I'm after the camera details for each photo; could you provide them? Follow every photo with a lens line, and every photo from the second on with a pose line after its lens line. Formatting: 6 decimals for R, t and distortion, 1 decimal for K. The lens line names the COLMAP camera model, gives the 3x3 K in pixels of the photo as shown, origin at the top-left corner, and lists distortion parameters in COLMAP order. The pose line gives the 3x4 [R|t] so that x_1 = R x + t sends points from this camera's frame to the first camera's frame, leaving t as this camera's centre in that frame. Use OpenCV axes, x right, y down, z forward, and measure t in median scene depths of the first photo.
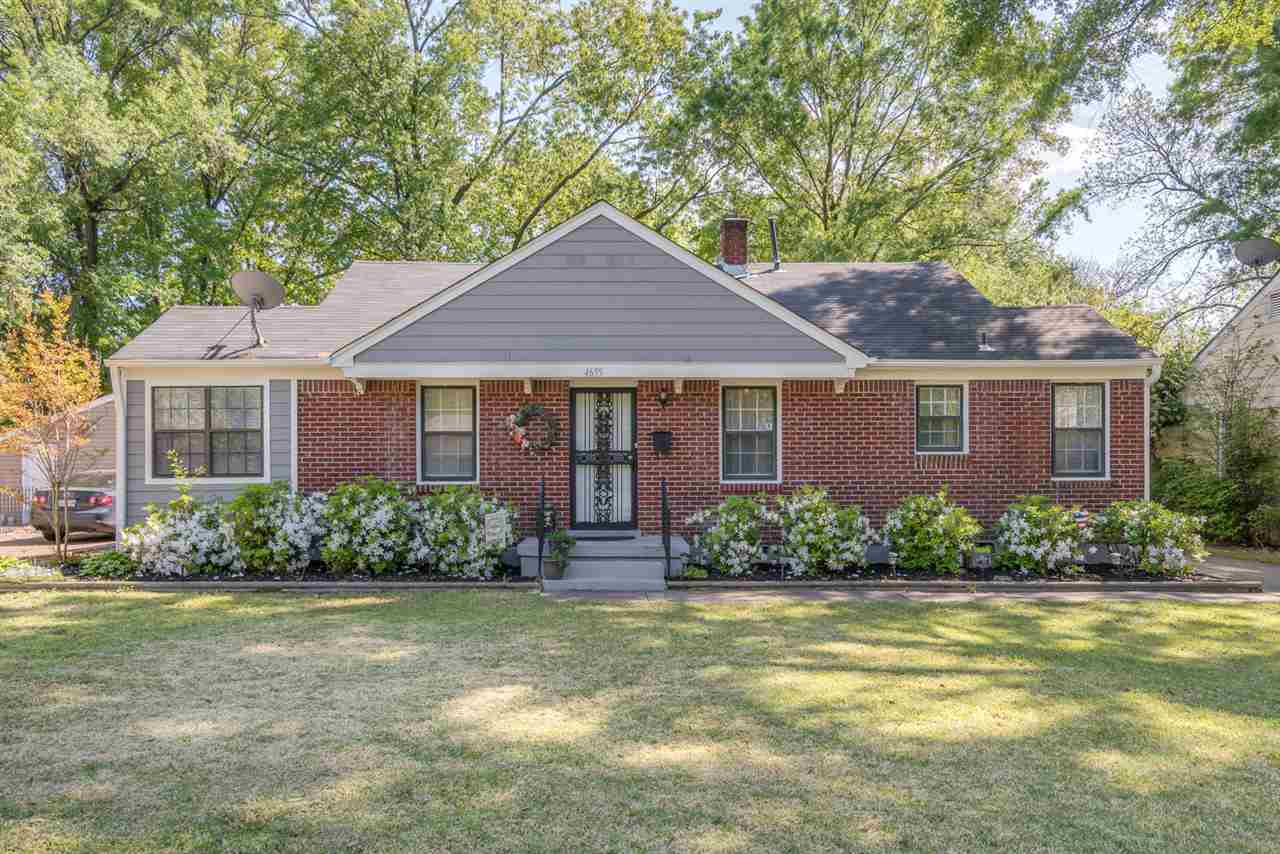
lens RADIAL K [[872.5, 0, 619.7], [0, 872.5, 431.6], [0, 0, 1]] dist [0.002824, 0.004188]
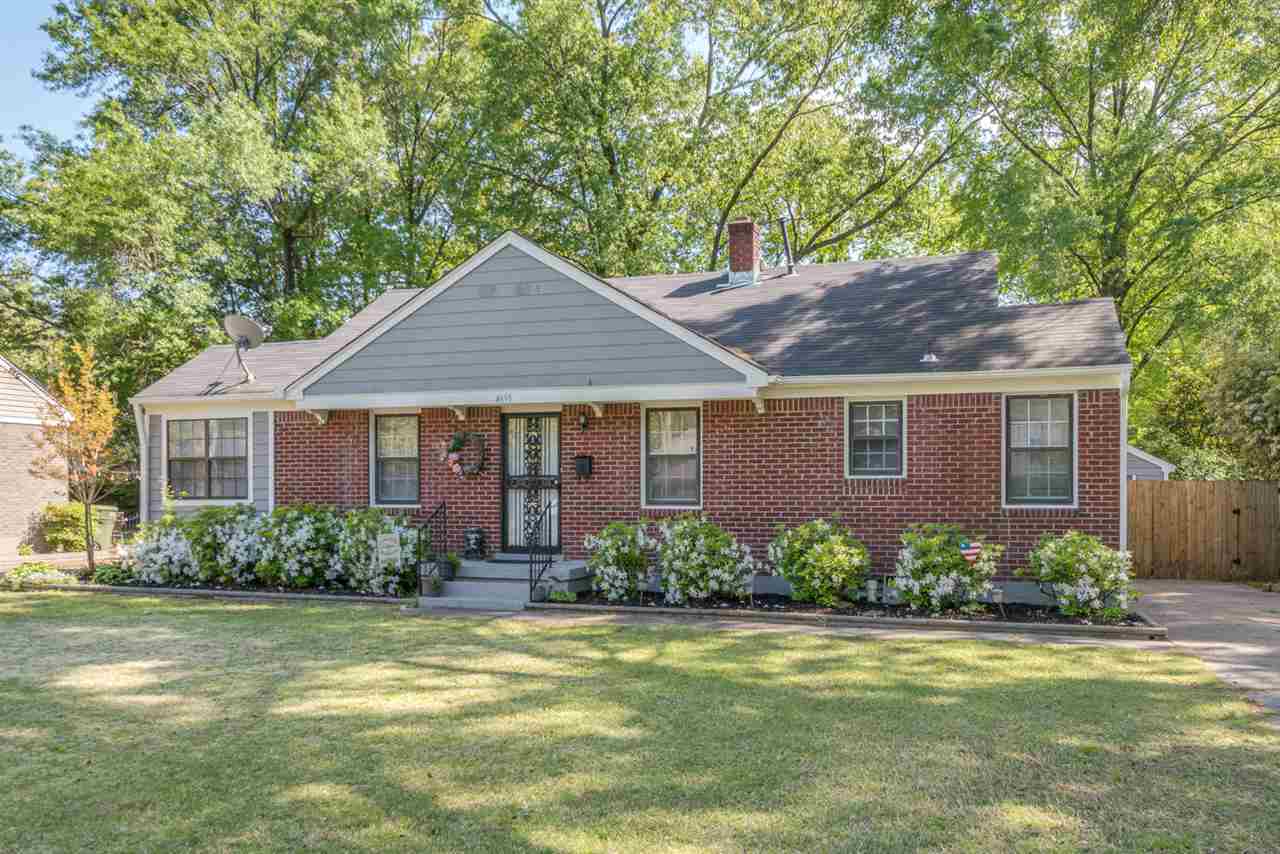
lens RADIAL K [[1059.8, 0, 641.3], [0, 1059.8, 454.5], [0, 0, 1]] dist [0.014419, 0.006067]
pose [[0.945937, -0.008752, -0.324232, 0.503808], [0.011012, 0.999926, 0.005136, -0.006973], [0.324163, -0.008429, 0.945964, -0.119828]]
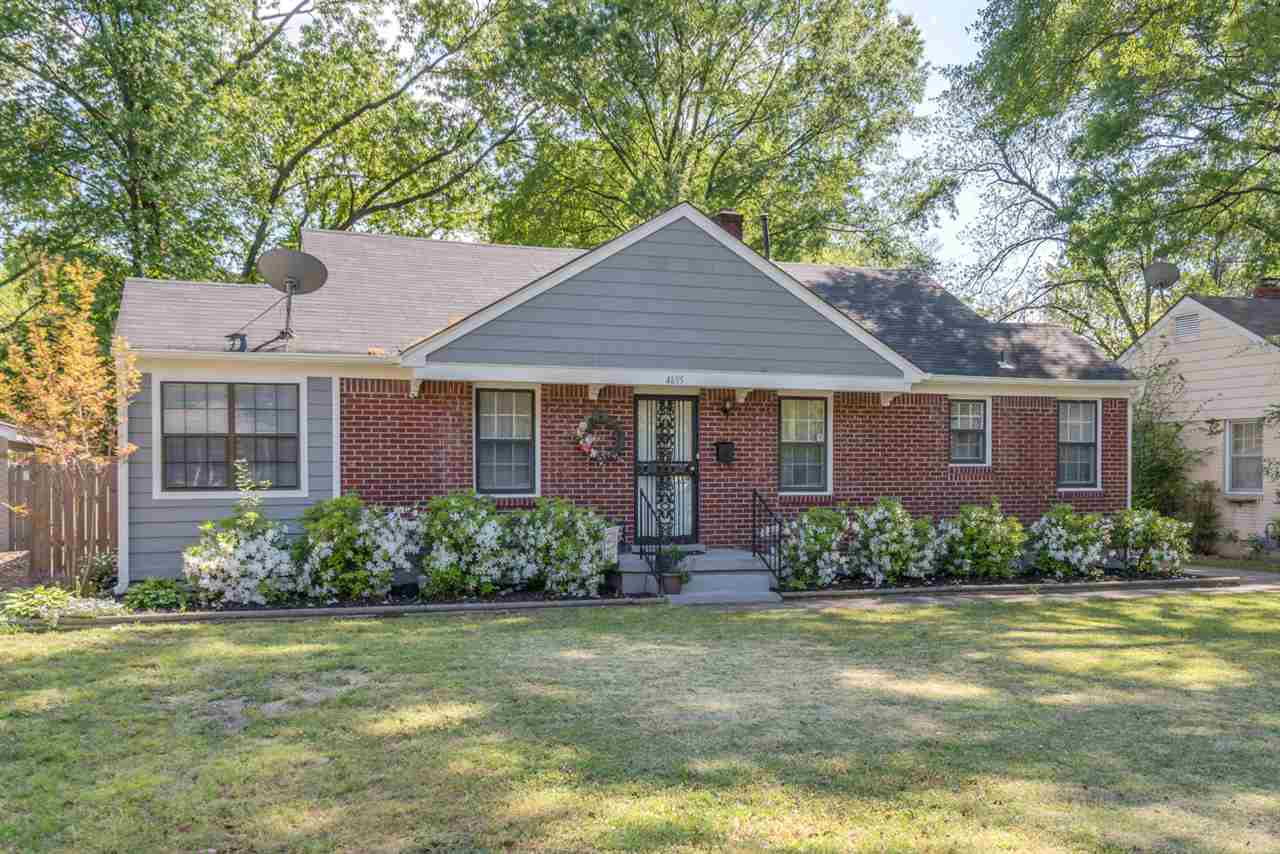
lens RADIAL K [[1135.5, 0, 640.0], [0, 1135.5, 427.0], [0, 0, 1]] dist [0.005742, -0.002898]
pose [[0.949340, 0.014503, 0.313916, -0.439212], [-0.015444, 0.999881, 0.000511, -0.015742], [-0.313871, -0.005333, 0.949451, -0.168870]]
